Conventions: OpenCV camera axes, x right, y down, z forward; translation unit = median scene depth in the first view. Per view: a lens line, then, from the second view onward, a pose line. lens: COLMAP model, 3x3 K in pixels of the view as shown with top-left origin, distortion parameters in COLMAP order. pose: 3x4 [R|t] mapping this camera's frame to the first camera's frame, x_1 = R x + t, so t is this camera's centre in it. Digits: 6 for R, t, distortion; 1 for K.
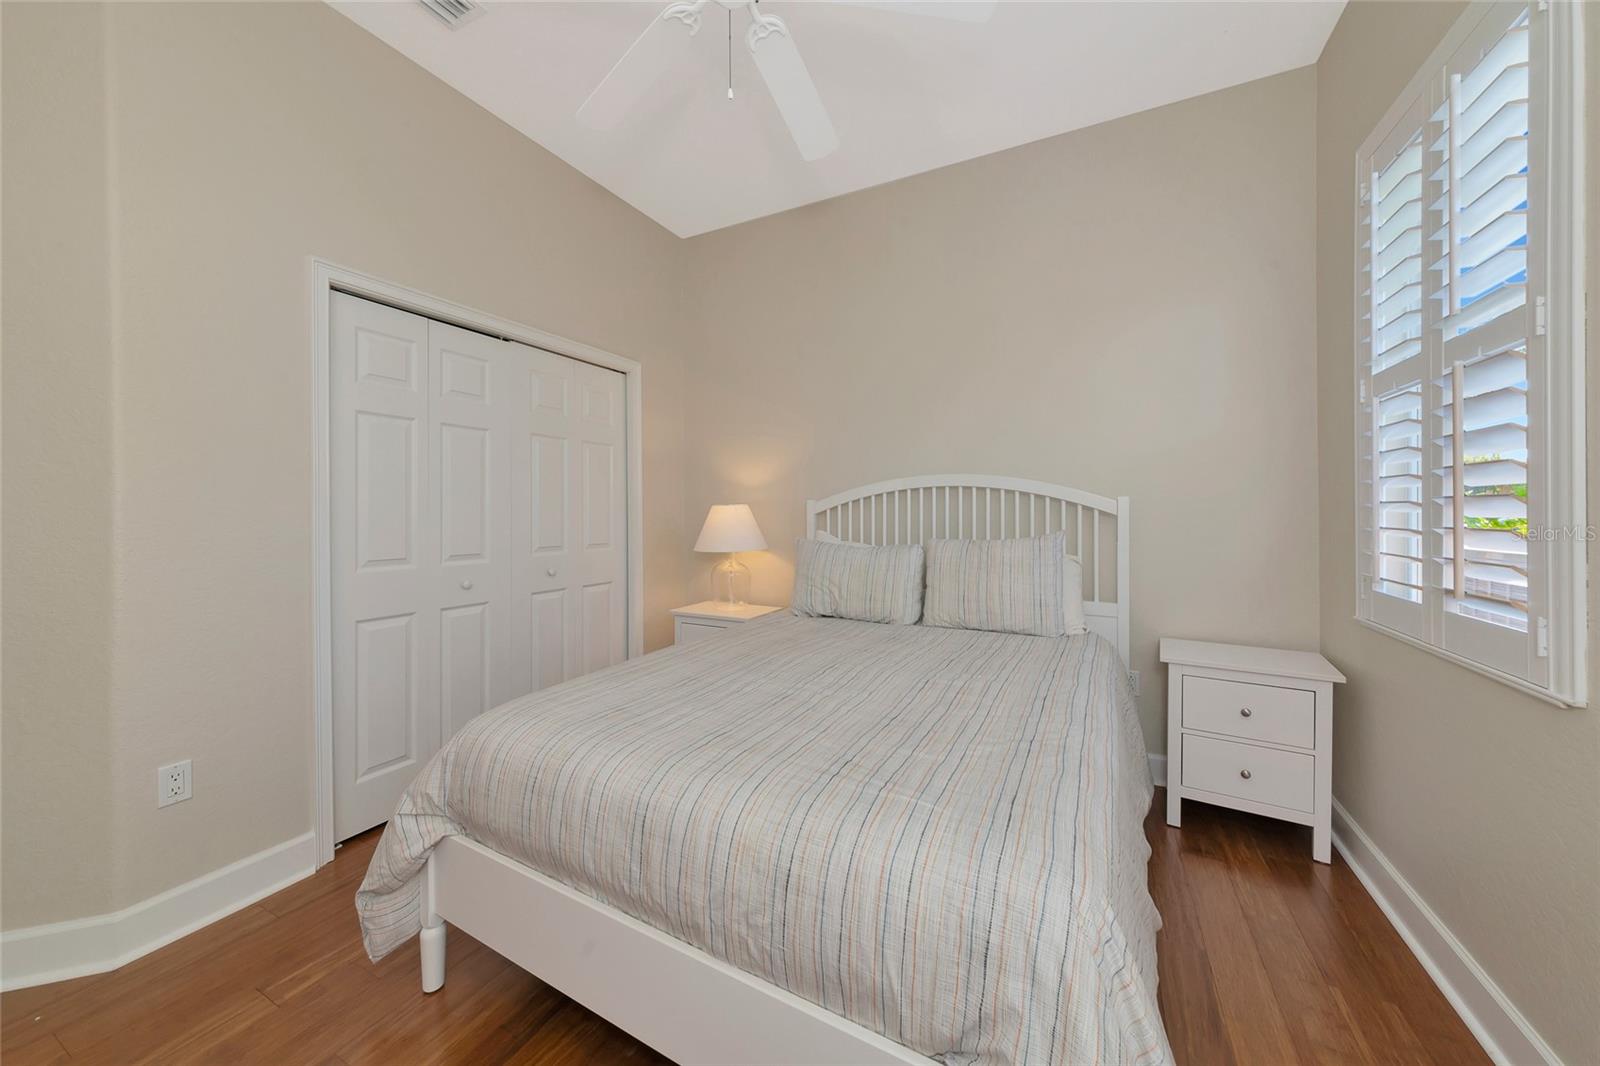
lens RADIAL K [[565.7, 0, 795.4], [0, 565.7, 512.0], [0, 0, 1]] dist [0.000216, 0.000154]
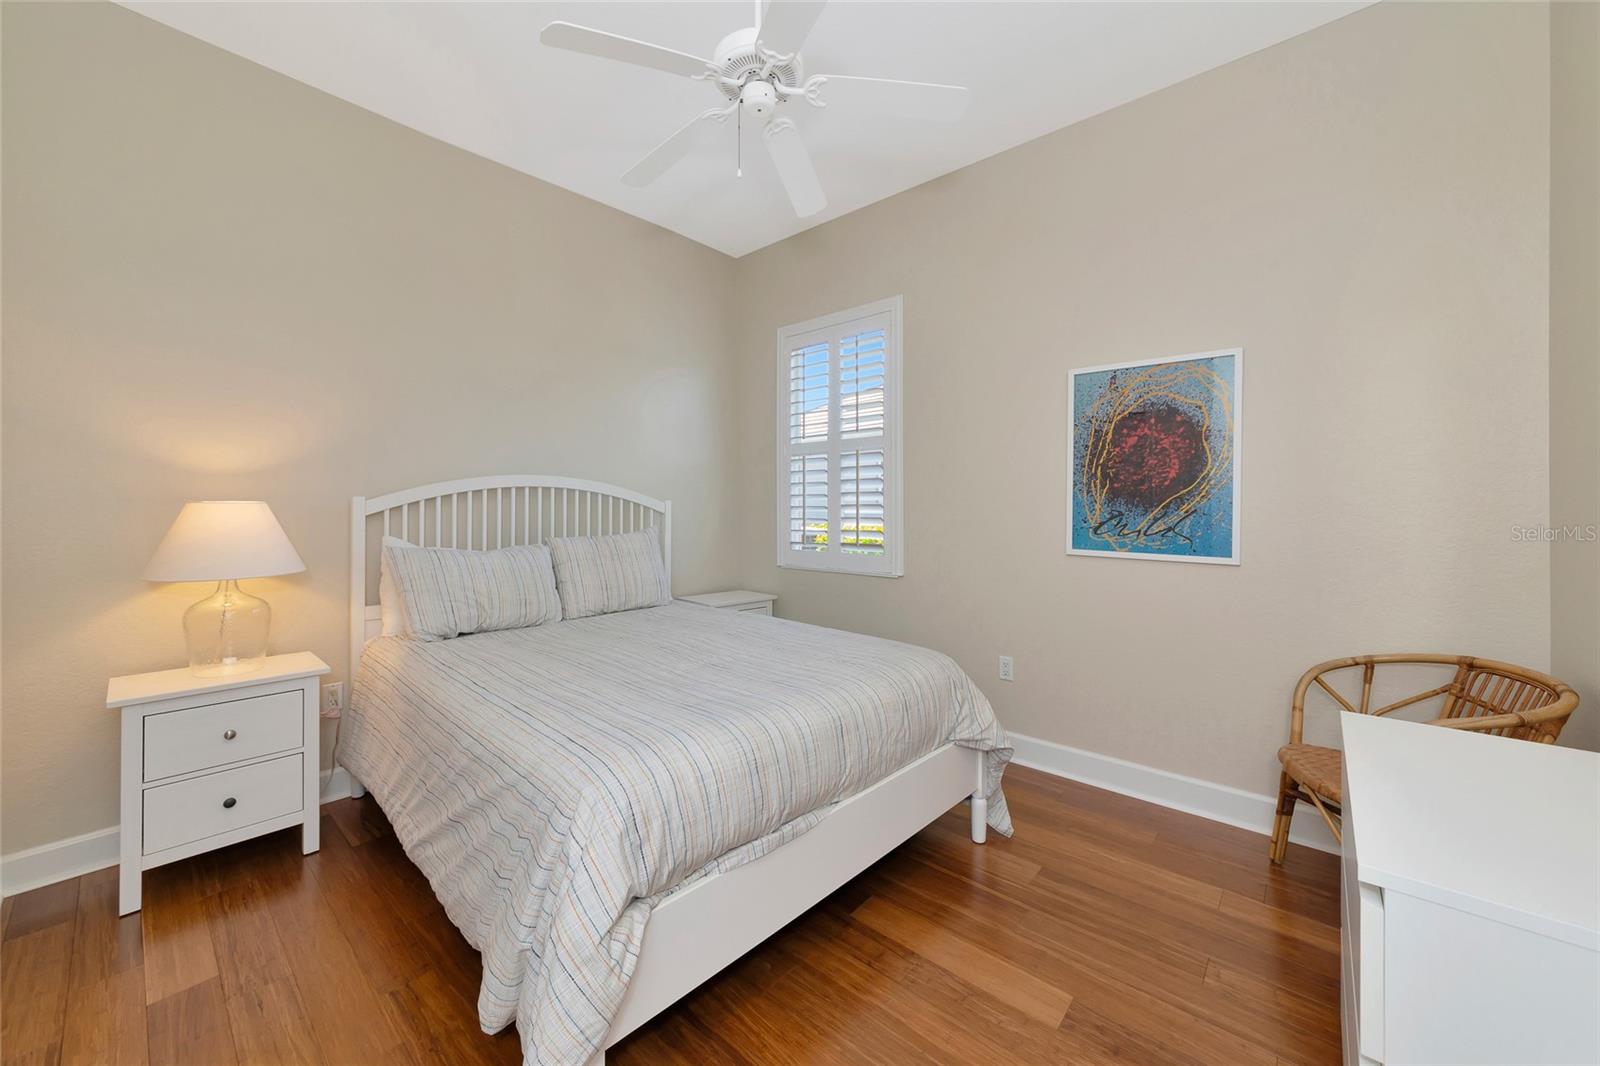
lens RADIAL K [[594.6, 0, 794.9], [0, 594.6, 504.4], [0, 0, 1]] dist [-0.012924, -0.000014]
pose [[0.248933, 0.009348, 0.968476, -0.711053], [0.006124, 0.999918, -0.011226, 0.000983], [-0.968501, 0.008726, 0.248855, 0.301959]]
